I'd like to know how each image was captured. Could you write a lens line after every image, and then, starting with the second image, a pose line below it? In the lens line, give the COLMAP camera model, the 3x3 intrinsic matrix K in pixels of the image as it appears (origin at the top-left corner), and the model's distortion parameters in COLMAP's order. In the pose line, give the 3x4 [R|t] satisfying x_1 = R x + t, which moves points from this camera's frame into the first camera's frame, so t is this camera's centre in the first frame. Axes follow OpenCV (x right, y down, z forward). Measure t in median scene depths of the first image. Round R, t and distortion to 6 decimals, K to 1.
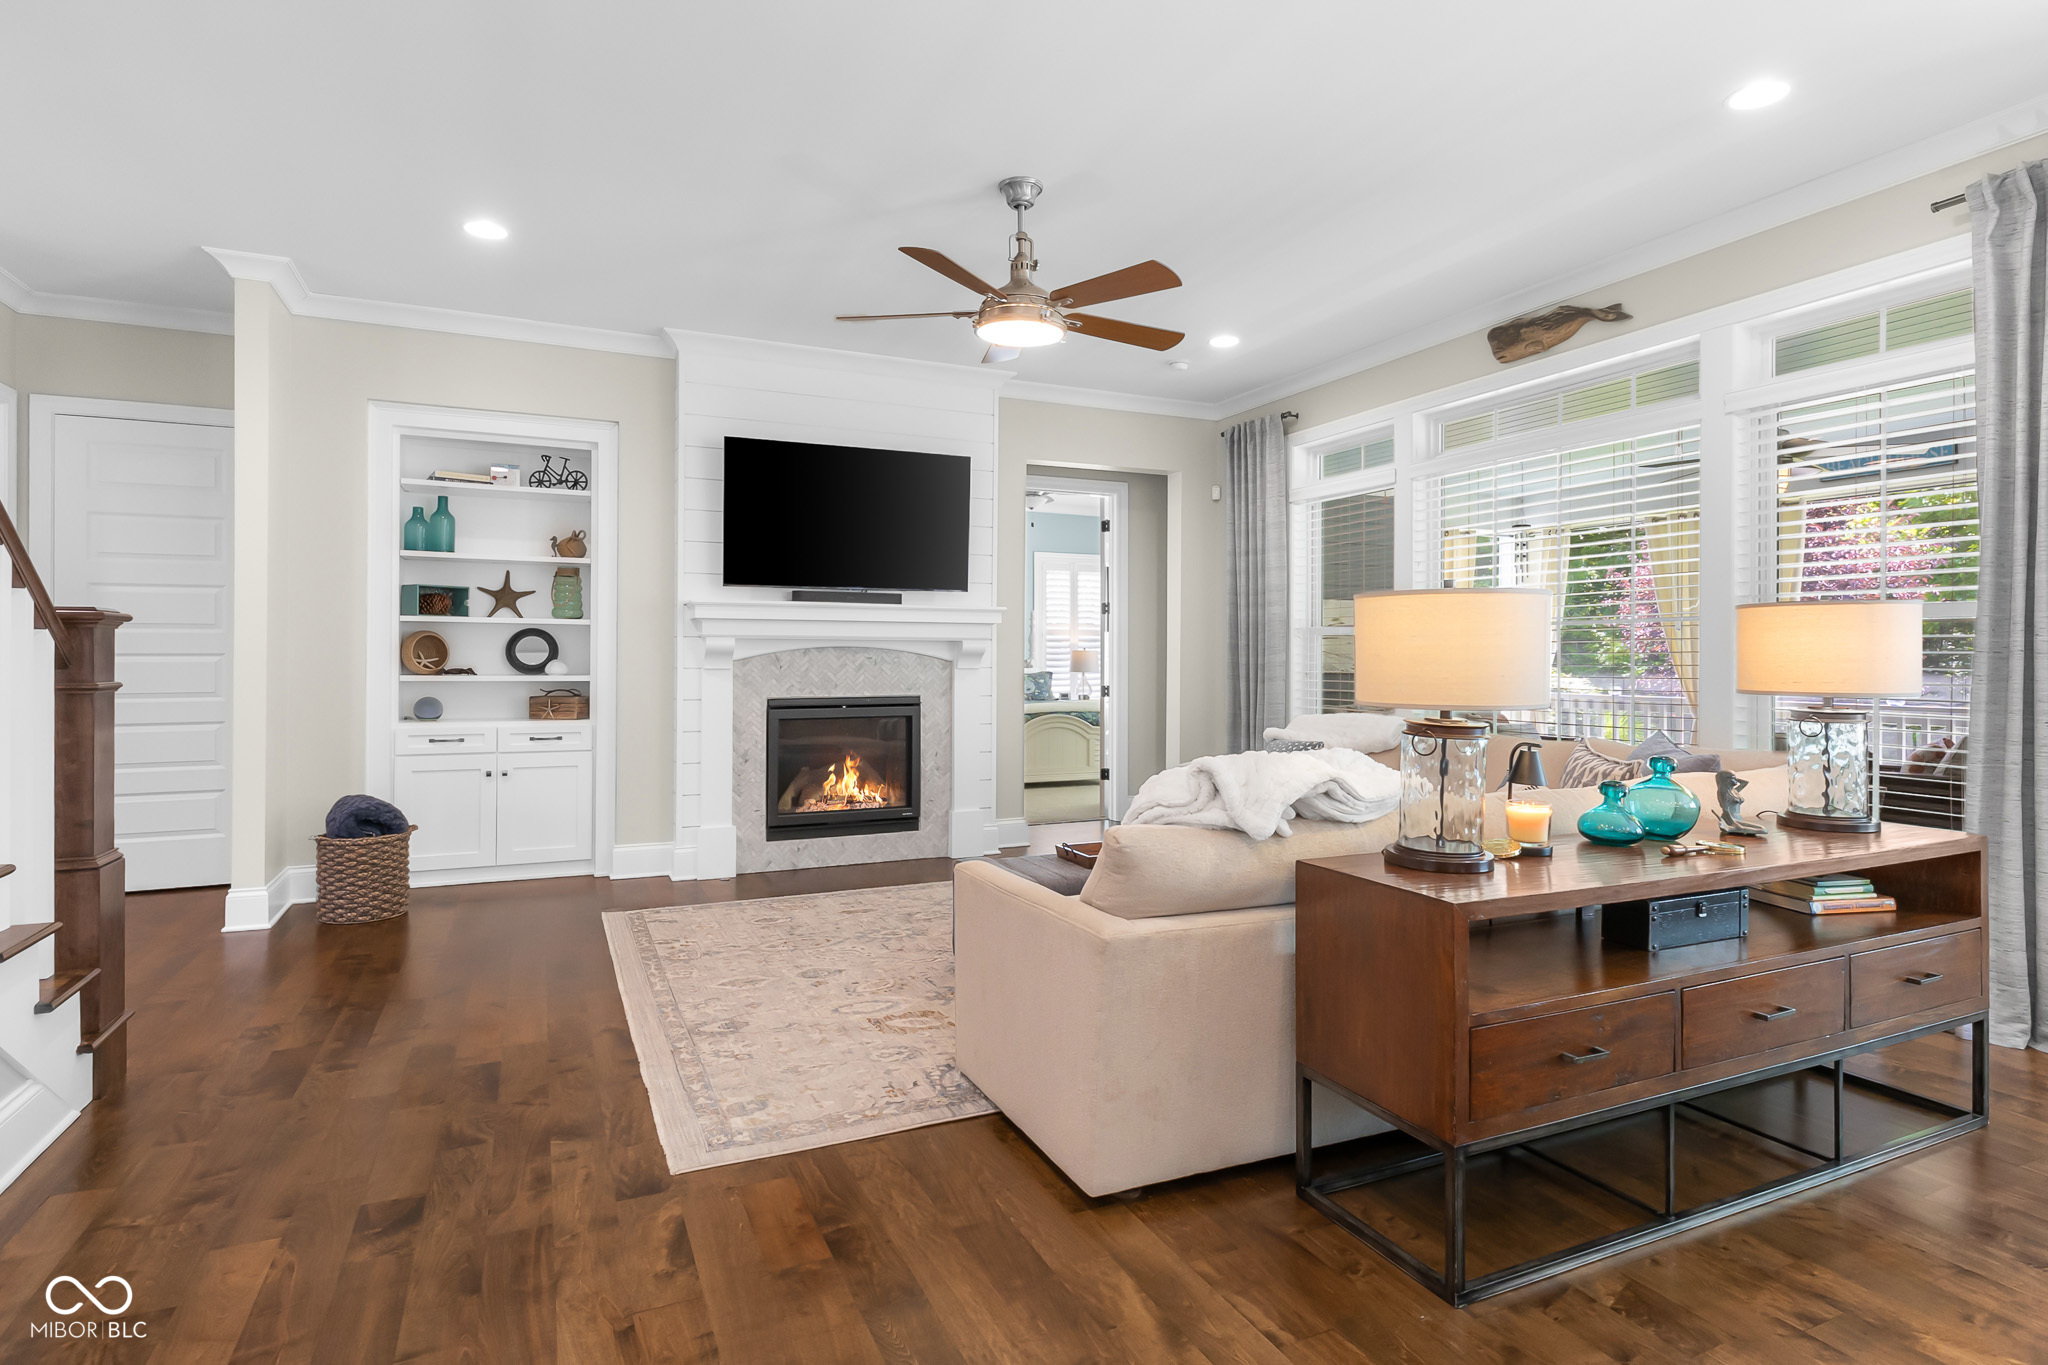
lens RADIAL K [[1013.8, 0, 1015.1], [0, 1013.8, 648.9], [0, 0, 1]] dist [-0.007796, 0.002693]
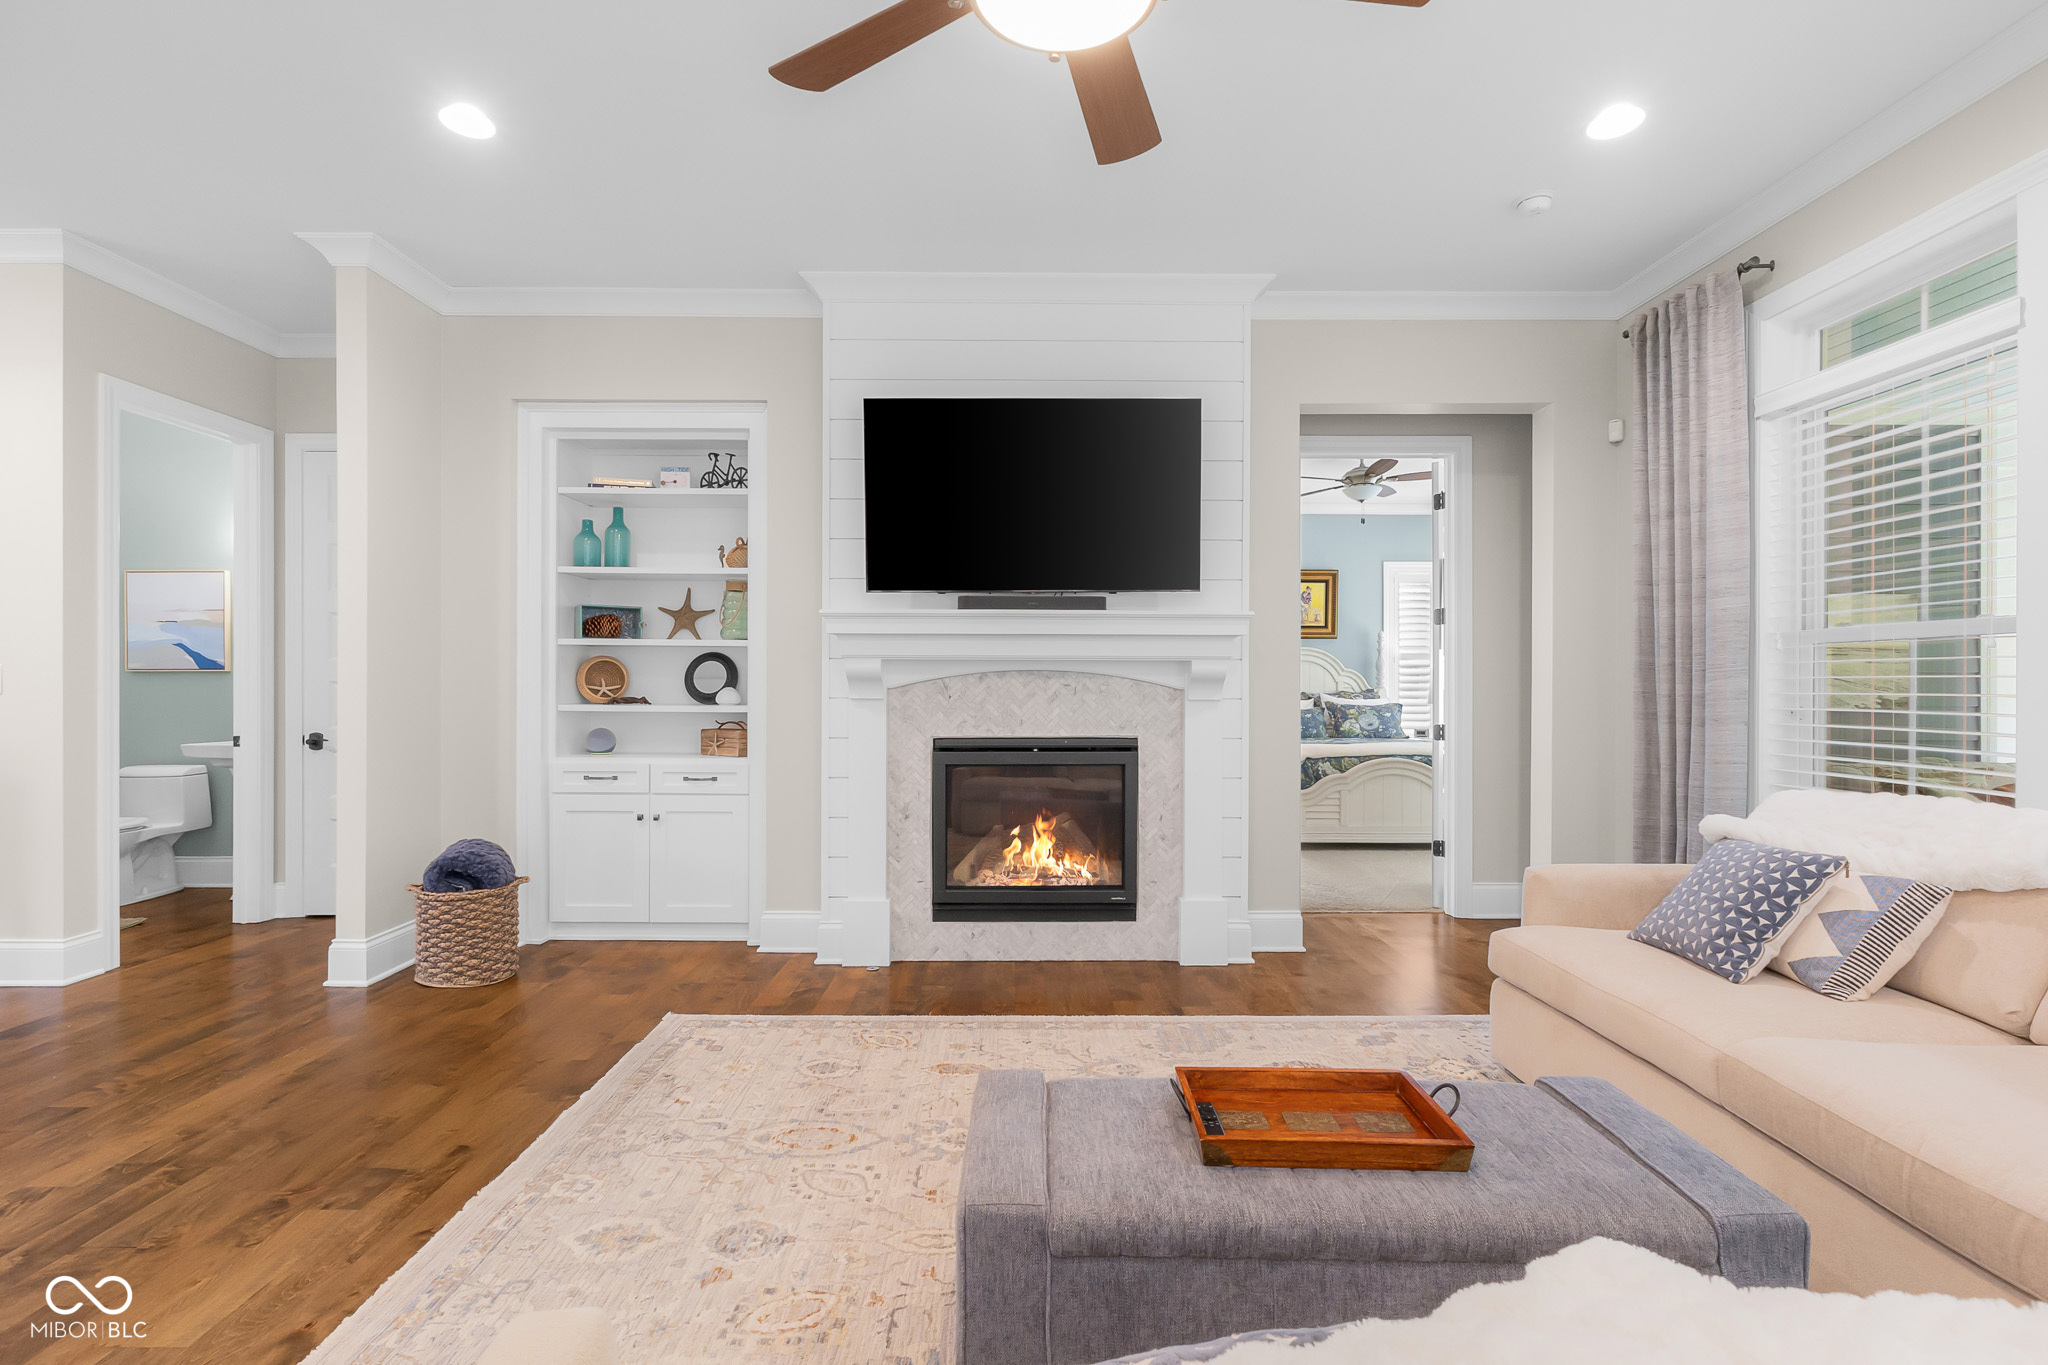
lens RADIAL K [[909.1, 0, 1041.6], [0, 909.1, 684.7], [0, 0, 1]] dist [-0.010938, 0.002011]
pose [[0.922525, -0.000905, -0.385936, 0.101446], [0.002841, 0.999986, 0.004446, 0.005849], [0.385926, -0.005198, 0.922515, 0.396776]]
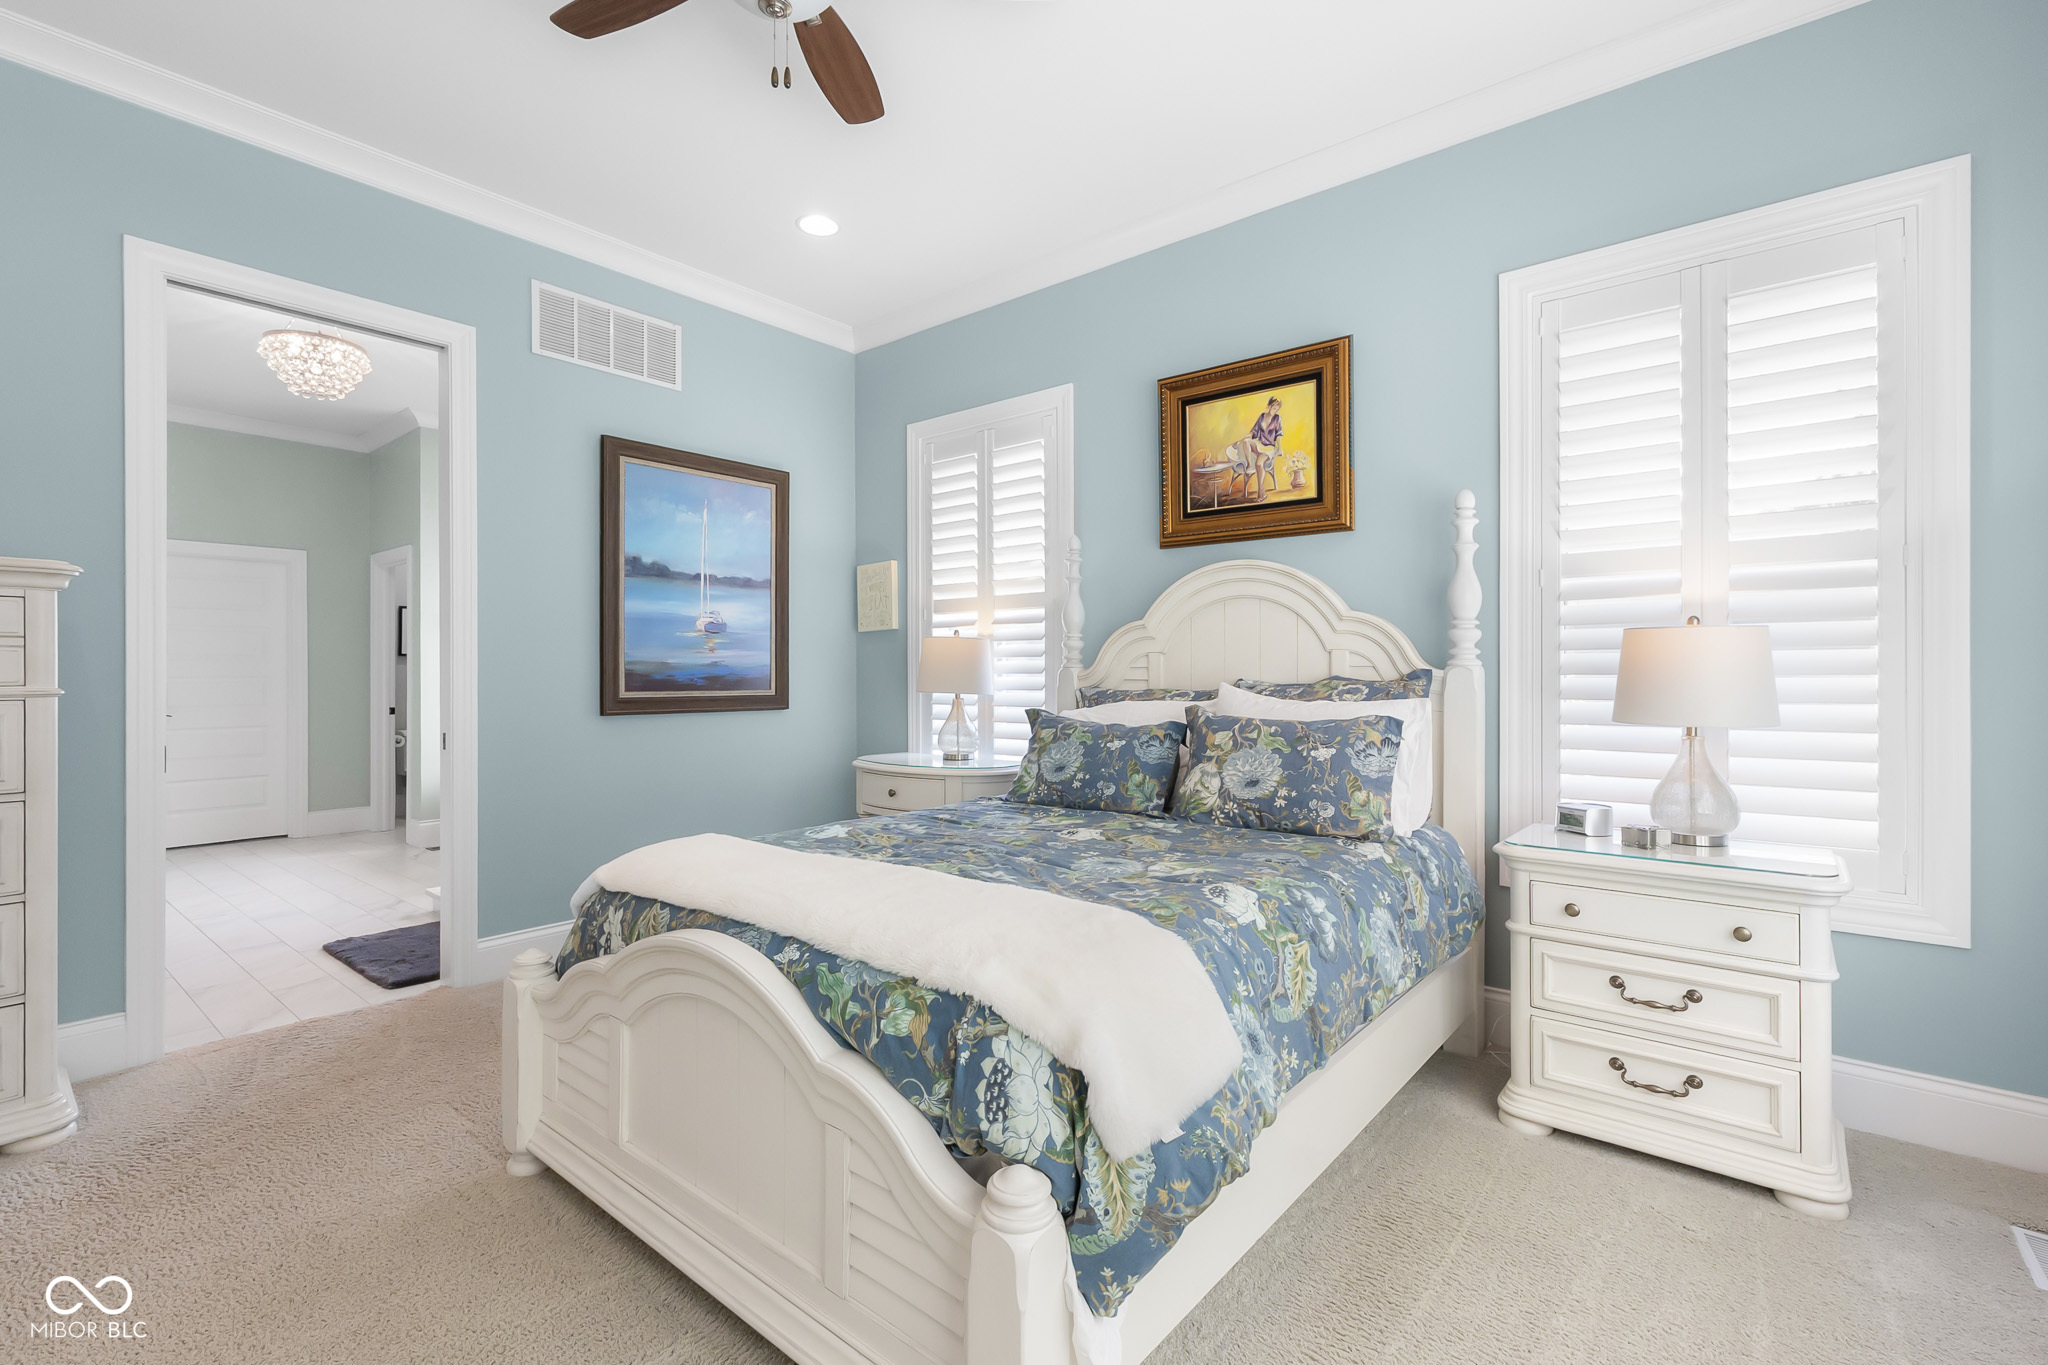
lens RADIAL K [[909.1, 0, 1026.2], [0, 909.1, 681.8], [0, 0, 1]] dist [-0.010938, 0.002011]
pose [[0.435908, -0.000354, -0.899991, 0.386460], [0.010785, 0.999930, 0.004830, 0.023857], [0.899927, -0.011811, 0.435881, 1.643038]]
